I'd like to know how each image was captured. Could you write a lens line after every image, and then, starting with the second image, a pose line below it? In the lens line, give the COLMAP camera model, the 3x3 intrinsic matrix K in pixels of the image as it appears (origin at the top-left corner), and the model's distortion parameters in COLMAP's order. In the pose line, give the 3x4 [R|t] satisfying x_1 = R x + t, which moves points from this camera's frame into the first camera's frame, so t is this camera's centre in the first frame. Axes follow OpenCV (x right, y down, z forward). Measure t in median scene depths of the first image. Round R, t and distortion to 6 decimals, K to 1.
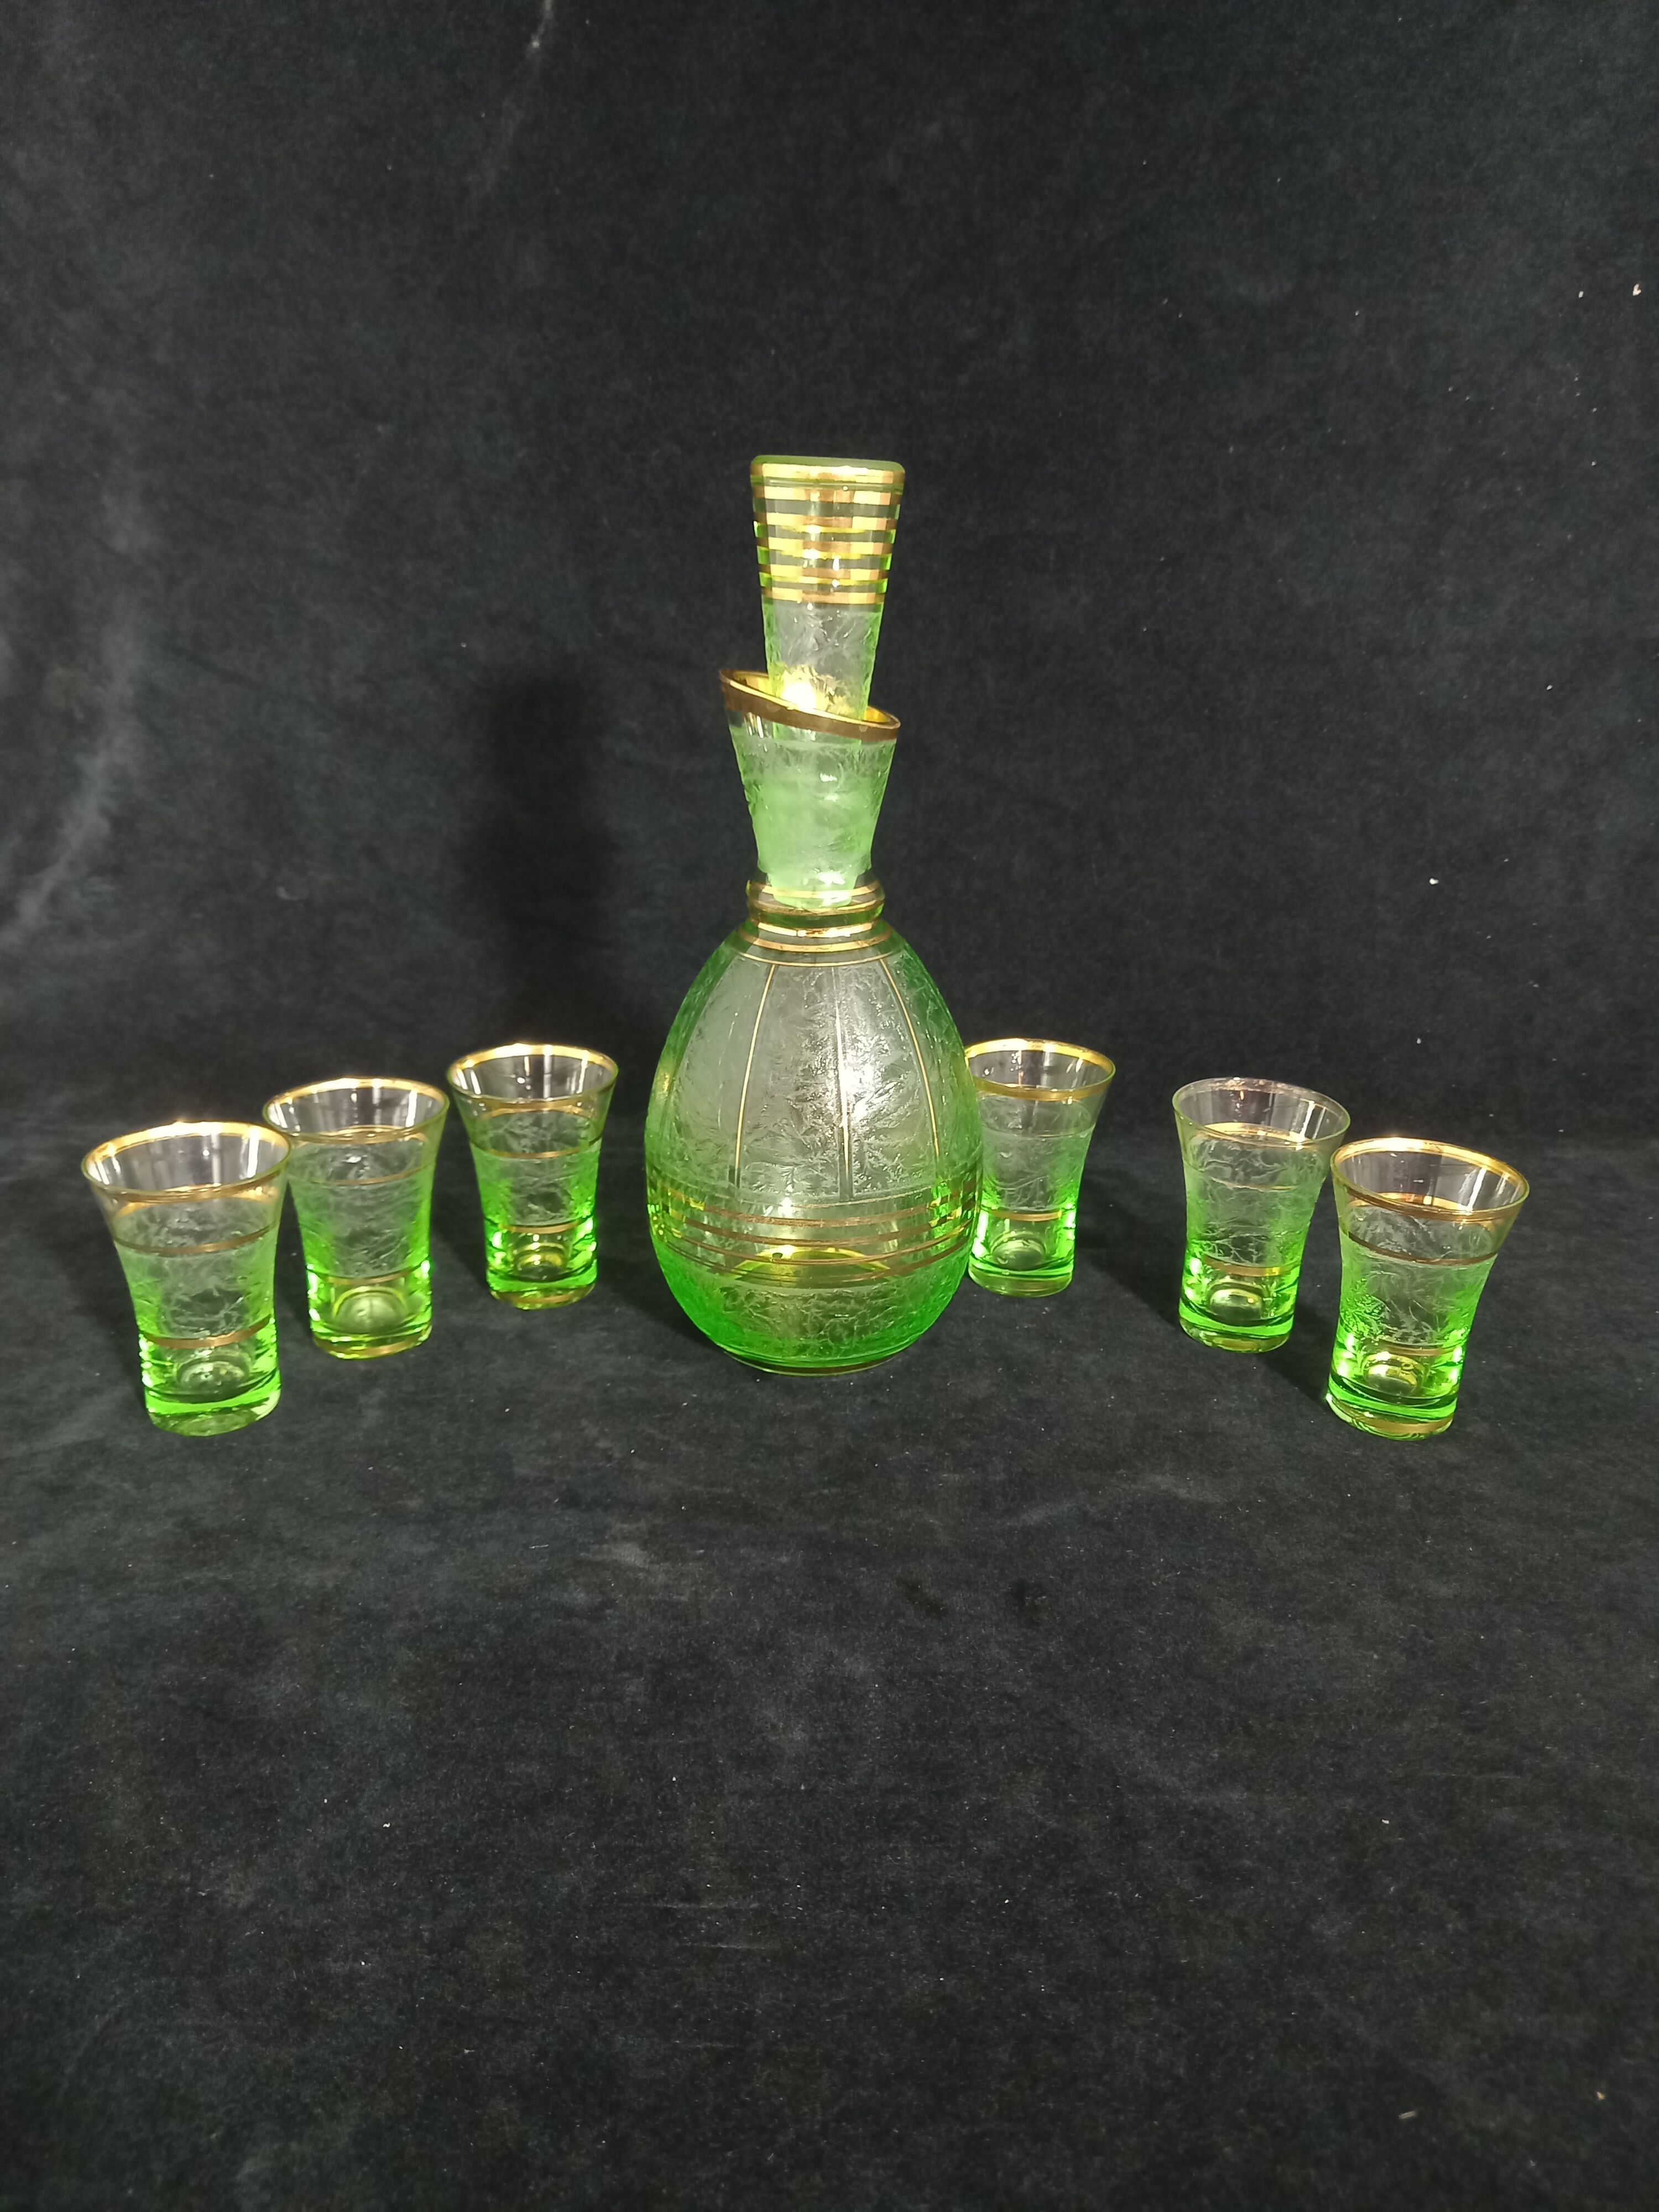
lens RADIAL K [[1634.3, 0, 829.5], [0, 1634.3, 1106.0], [0, 0, 1]] dist [0.084596, -0.097327]
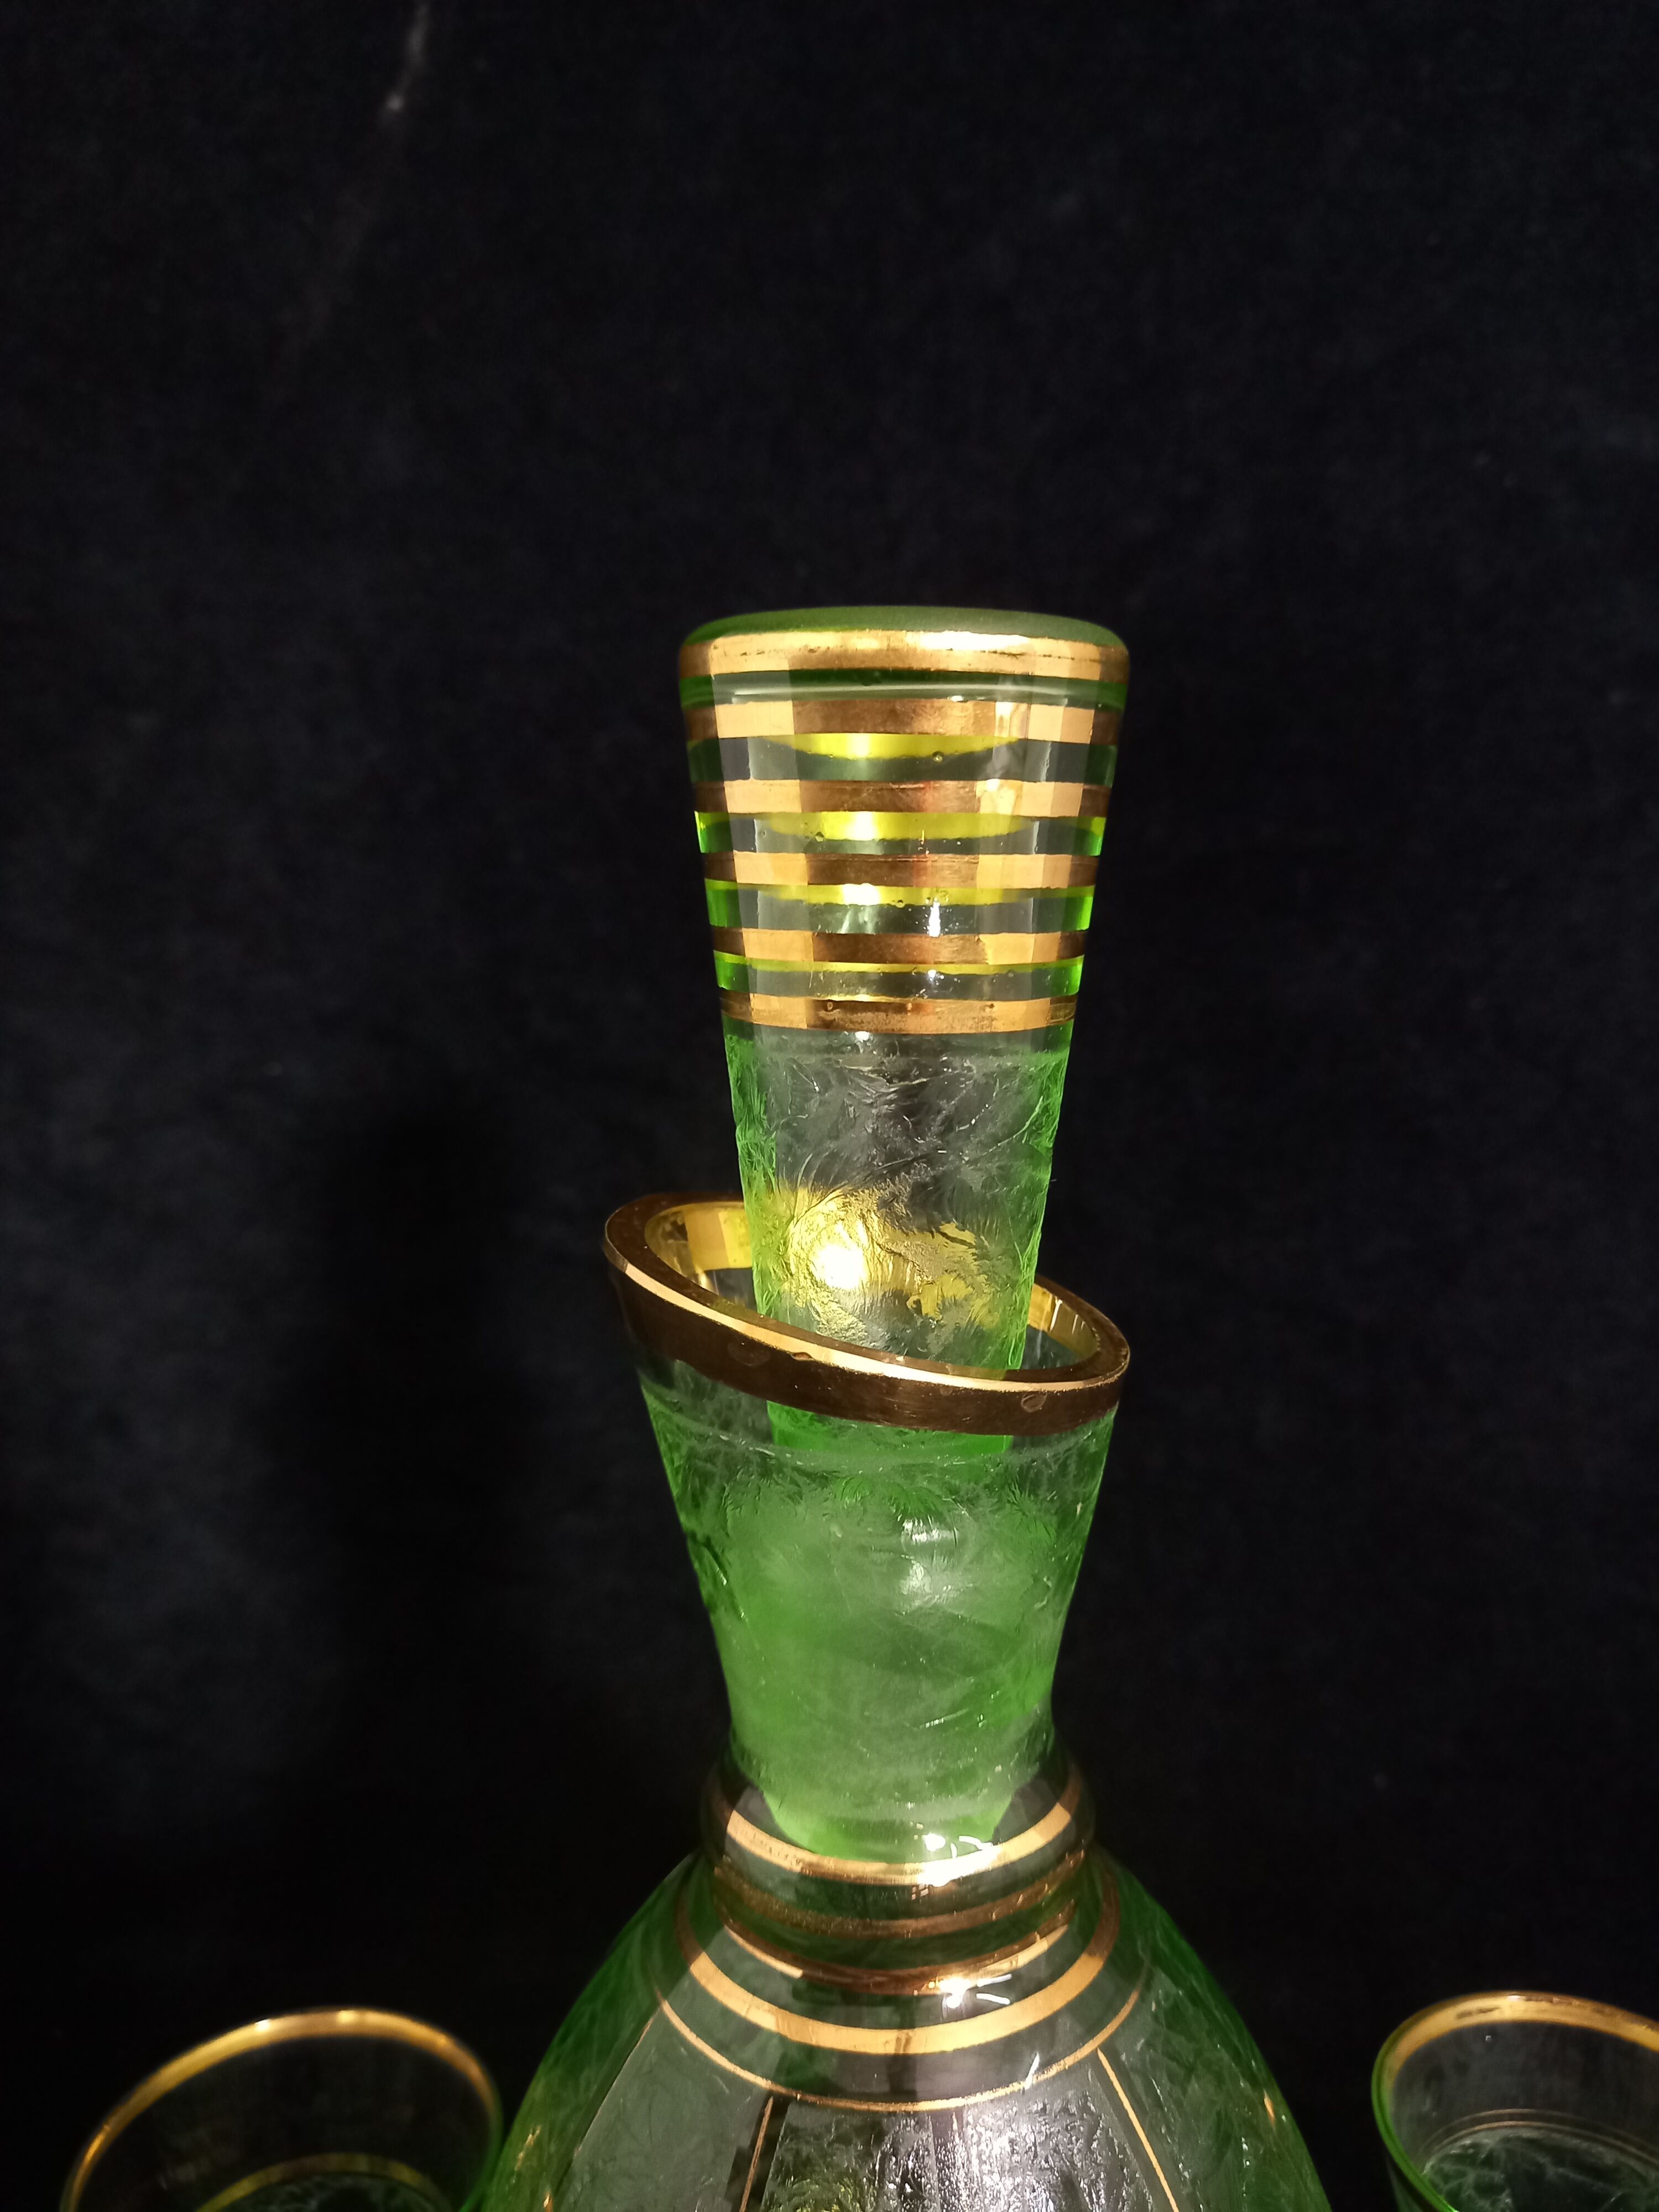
lens RADIAL K [[1634.3, 0, 829.5], [0, 1634.3, 1106.0], [0, 0, 1]] dist [0.084596, -0.097327]
pose [[0.998361, -0.027666, -0.050108, -0.000683], [0.017282, 0.980267, -0.196921, -0.163169], [0.054567, 0.195732, 0.979138, 0.489574]]
